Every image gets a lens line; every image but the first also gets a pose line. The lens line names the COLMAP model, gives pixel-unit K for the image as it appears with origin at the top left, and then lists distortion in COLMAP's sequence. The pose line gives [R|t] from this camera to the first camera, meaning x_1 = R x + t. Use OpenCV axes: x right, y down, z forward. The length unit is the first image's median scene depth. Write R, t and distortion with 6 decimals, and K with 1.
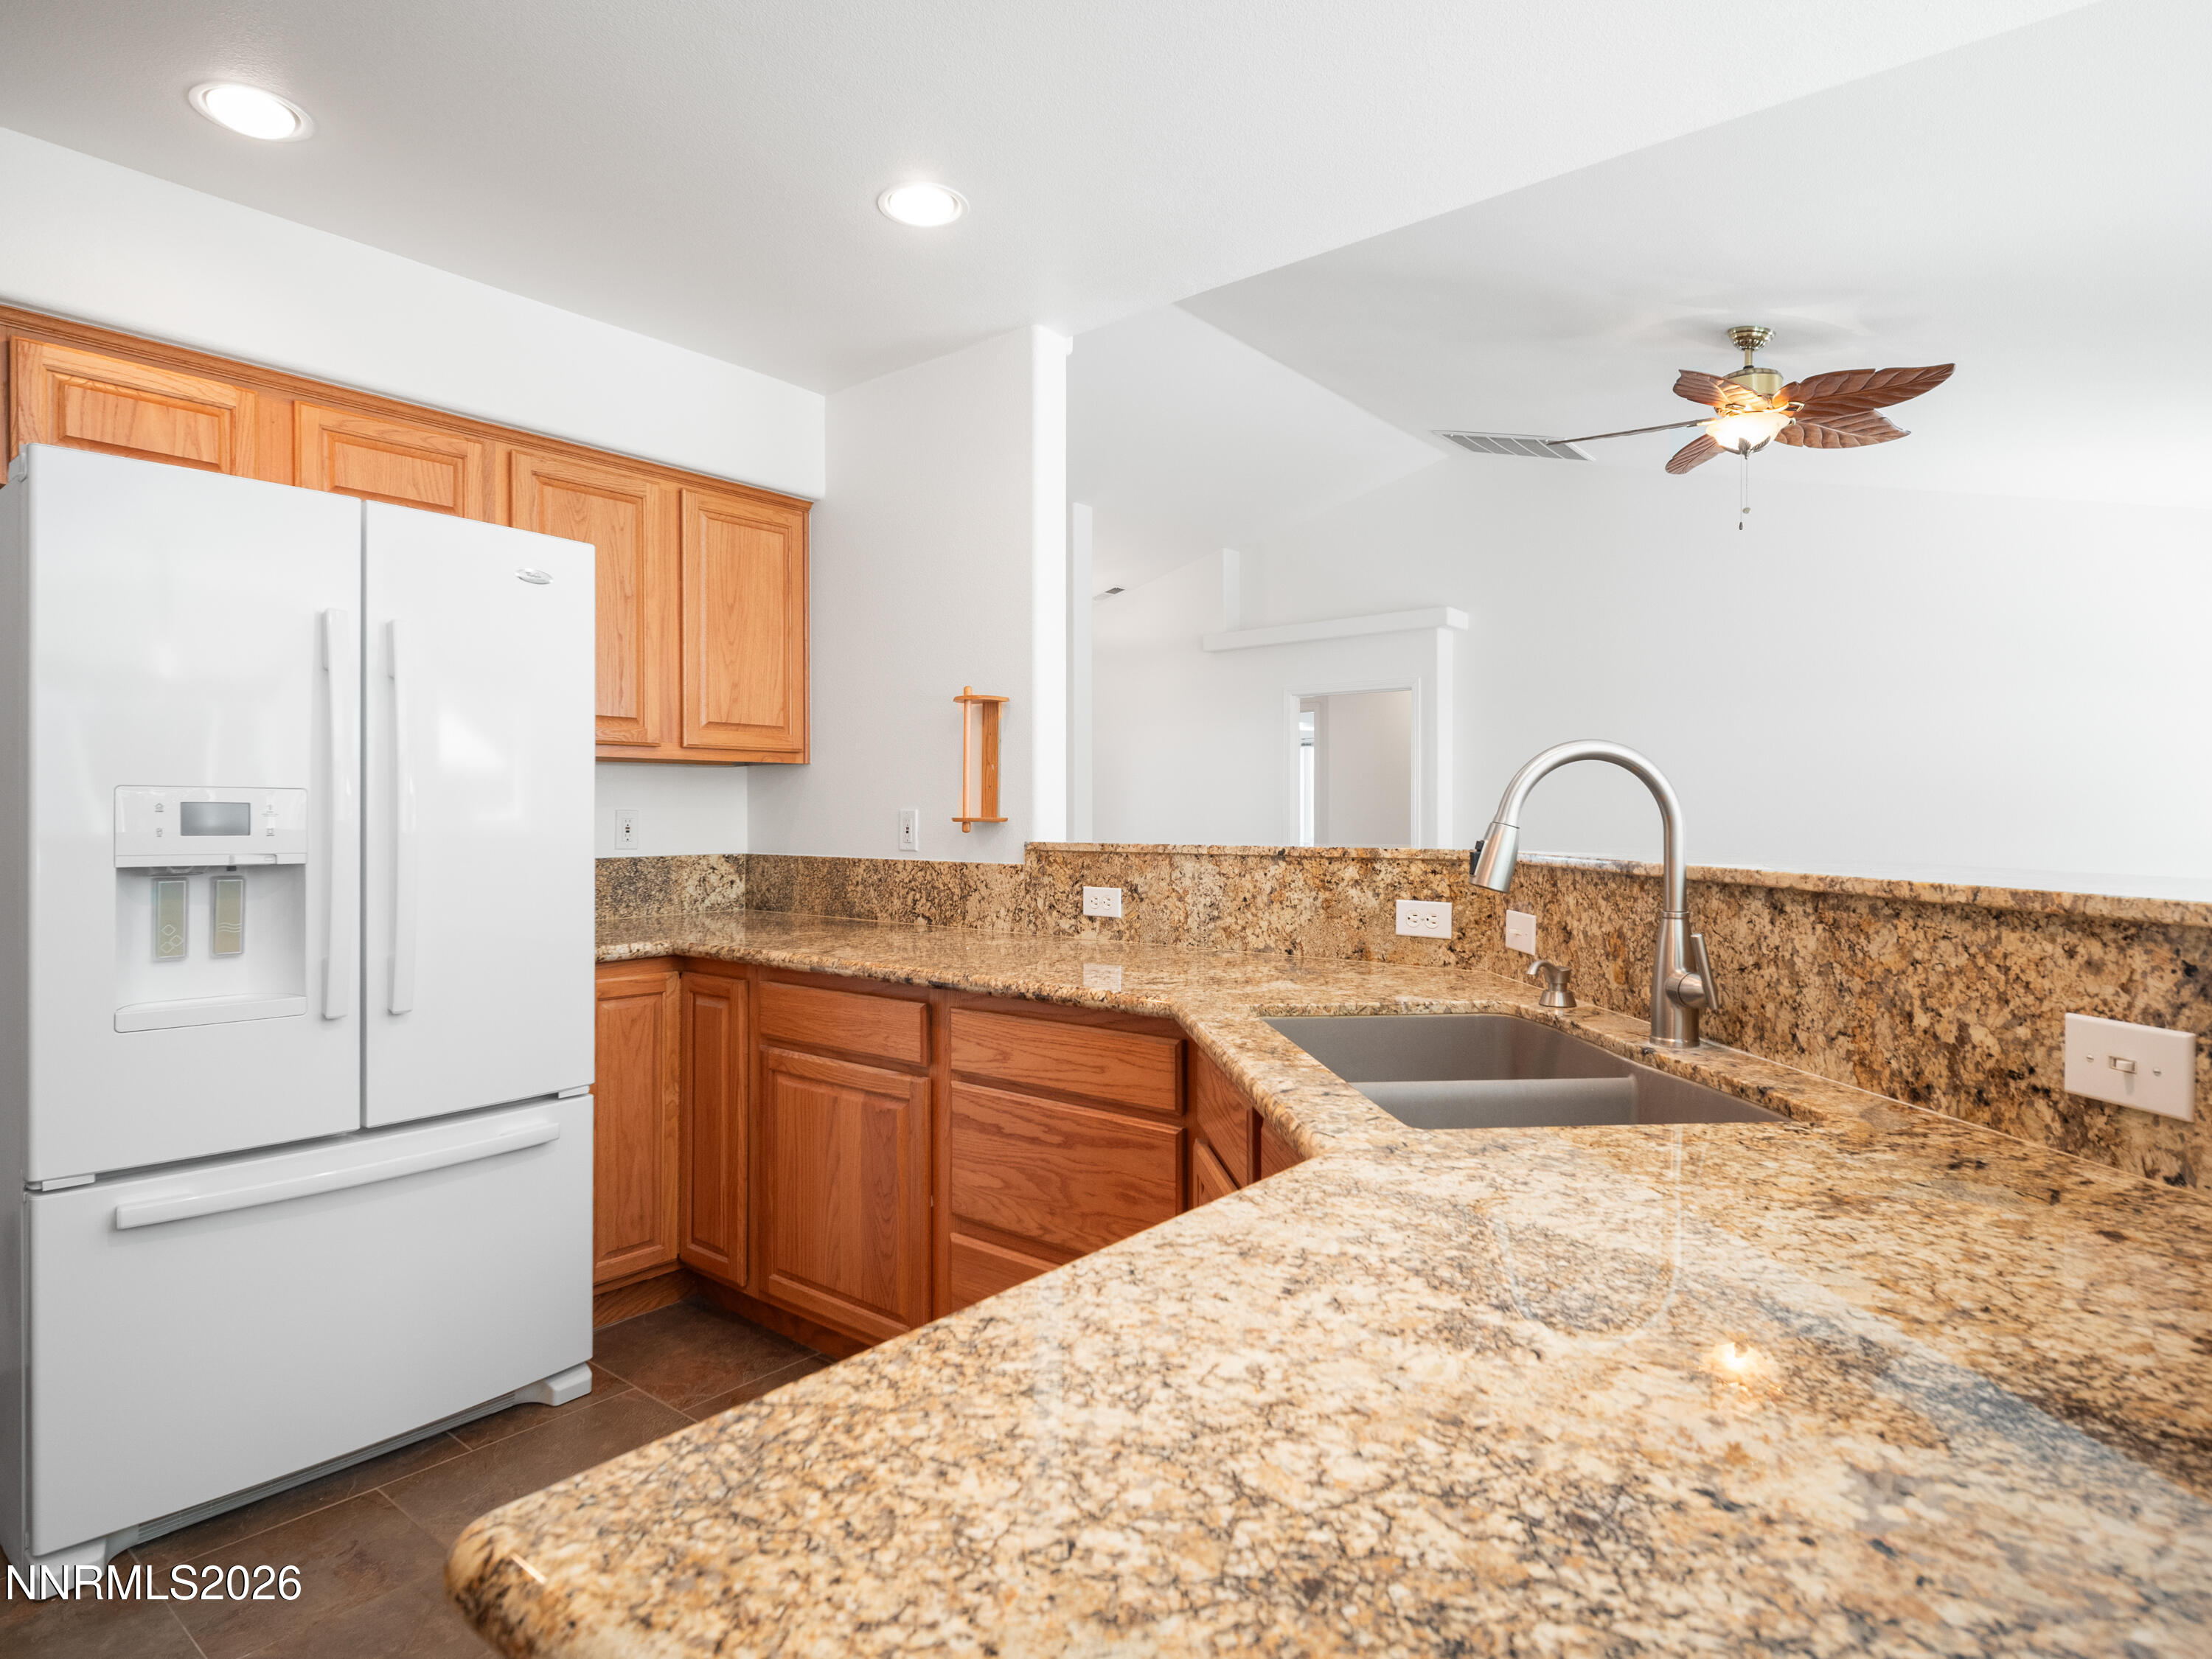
lens RADIAL K [[1250.0, 0, 1106.0], [0, 1250.0, 829.5], [0, 0, 1]] dist [-0.002454, 0.000992]
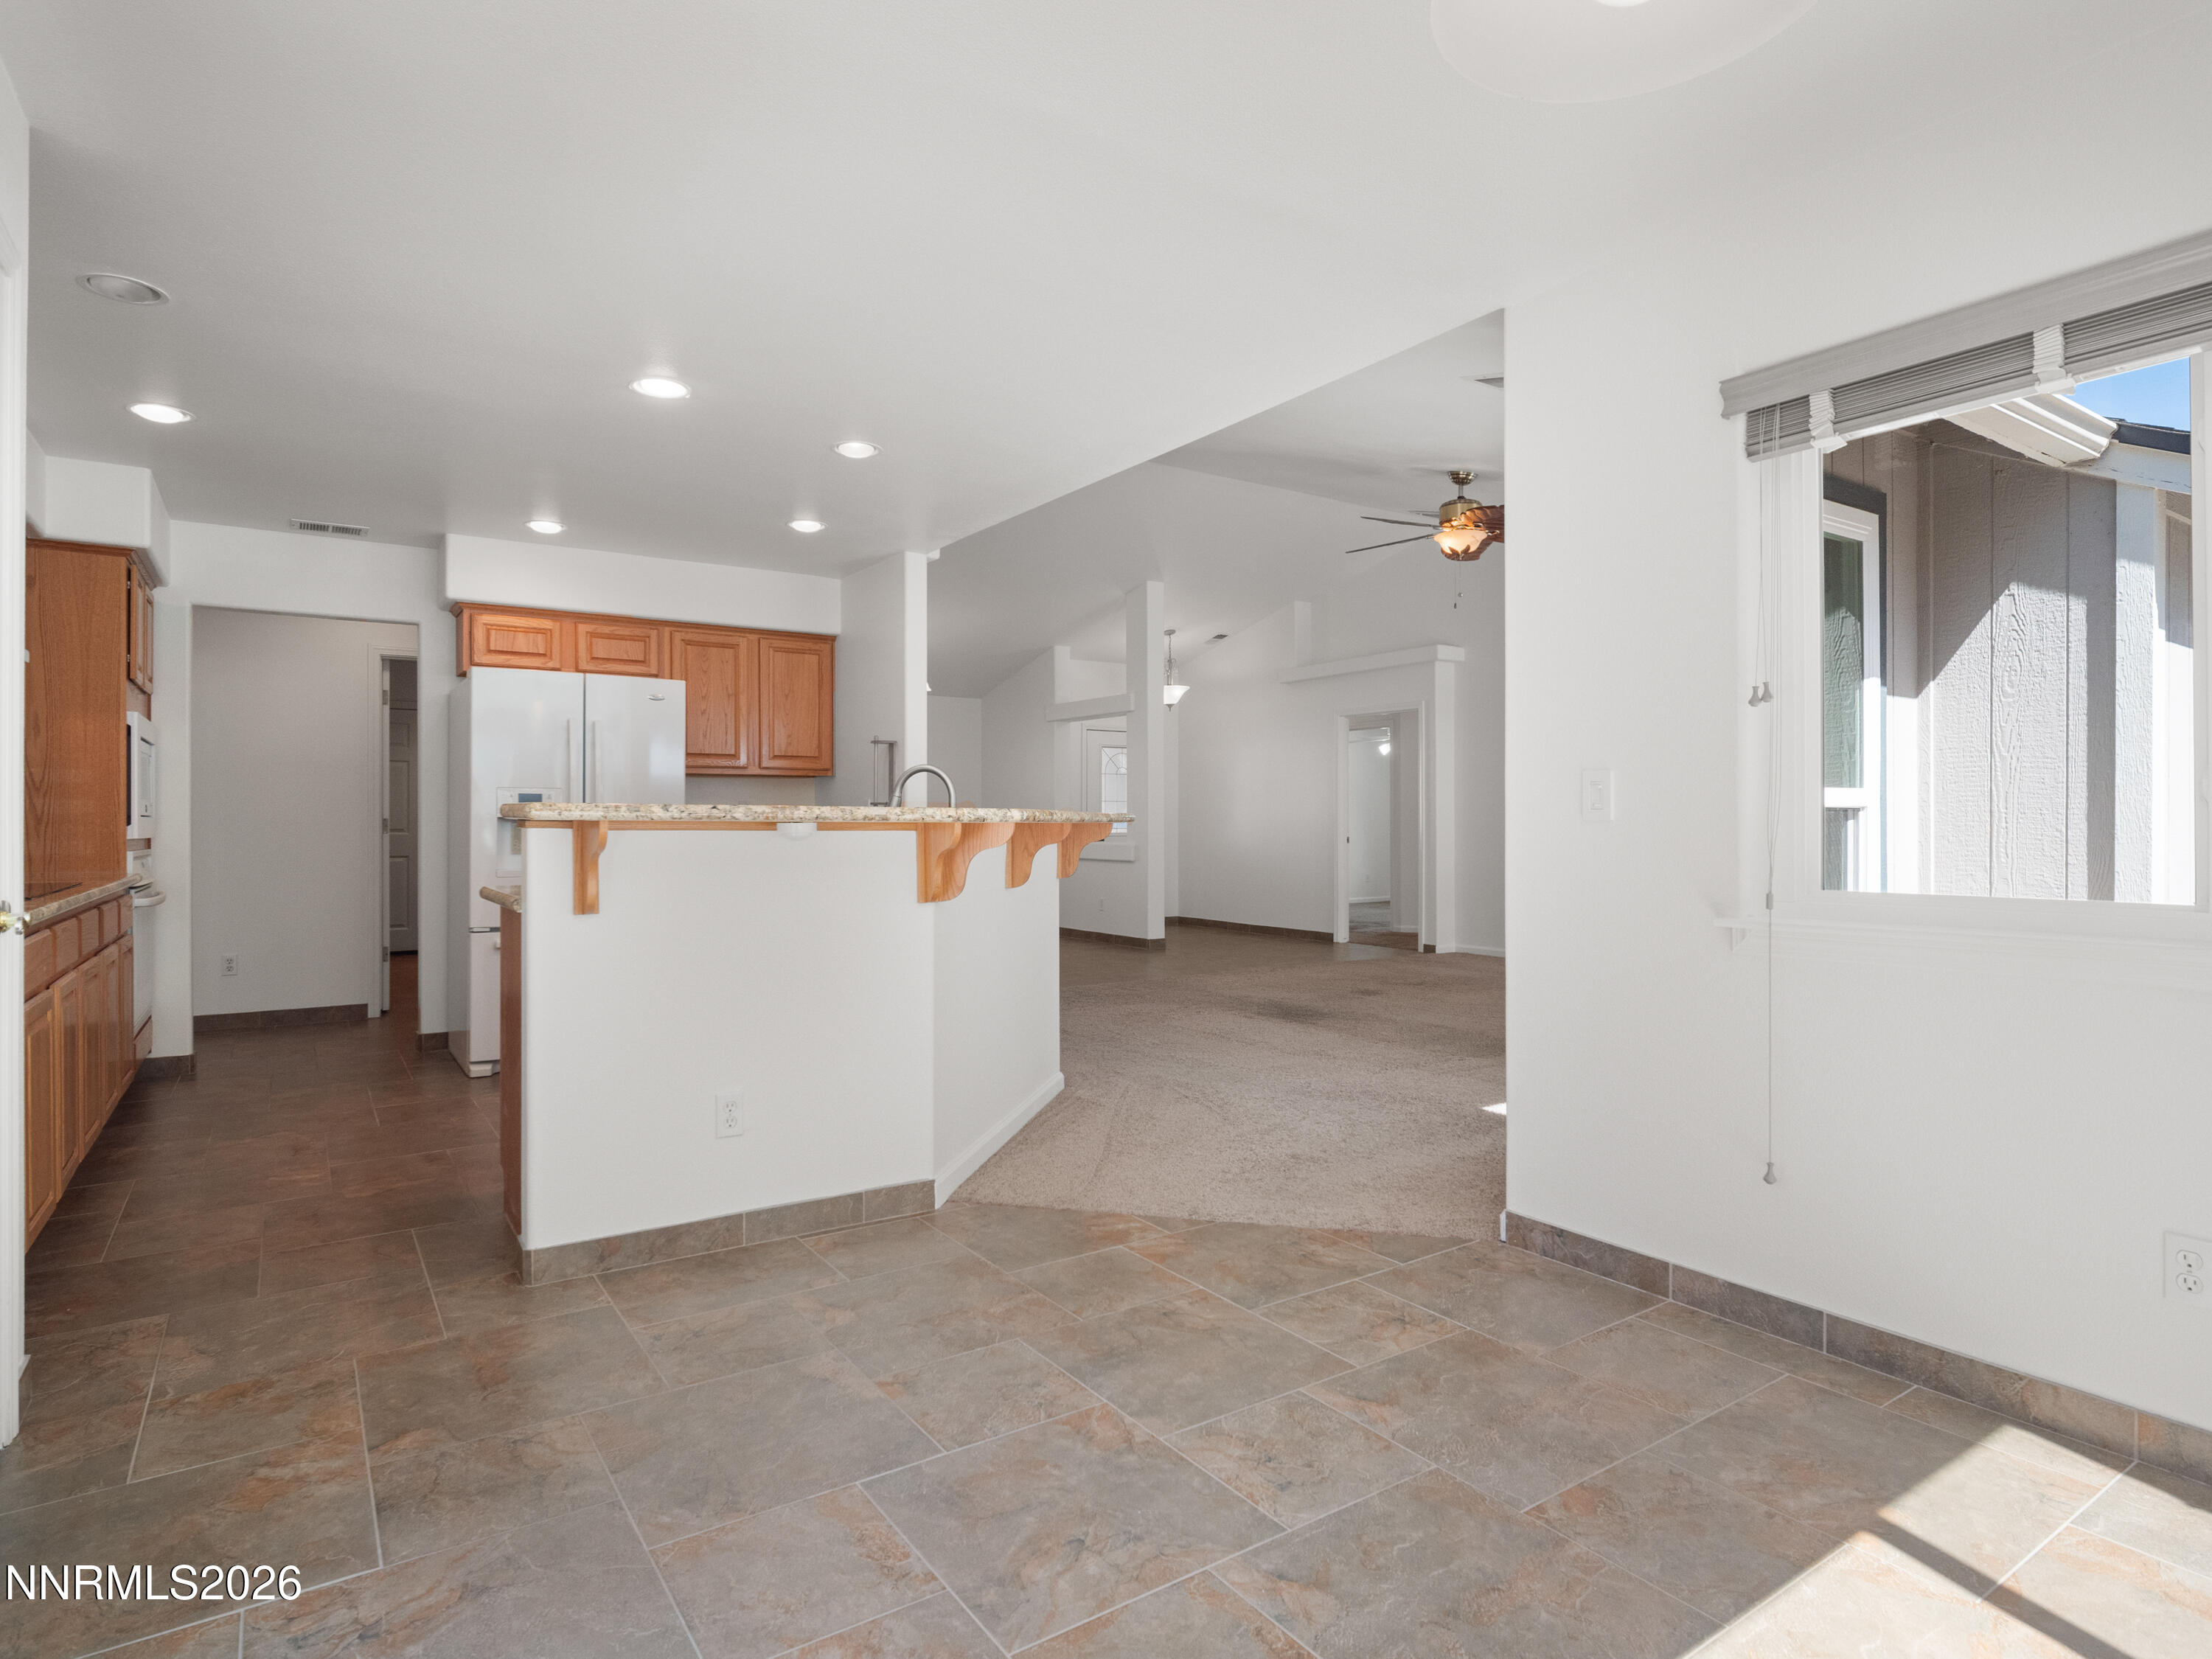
lens RADIAL K [[1210.0, 0, 1106.0], [0, 1210.0, 829.5], [0, 0, 1]] dist [-0.002537, -0.001303]
pose [[0.960213, -0.000039, -0.279269, 0.740989], [-0.001102, 0.999992, -0.003927, 0.039584], [0.279267, 0.004078, 0.960205, -0.706933]]
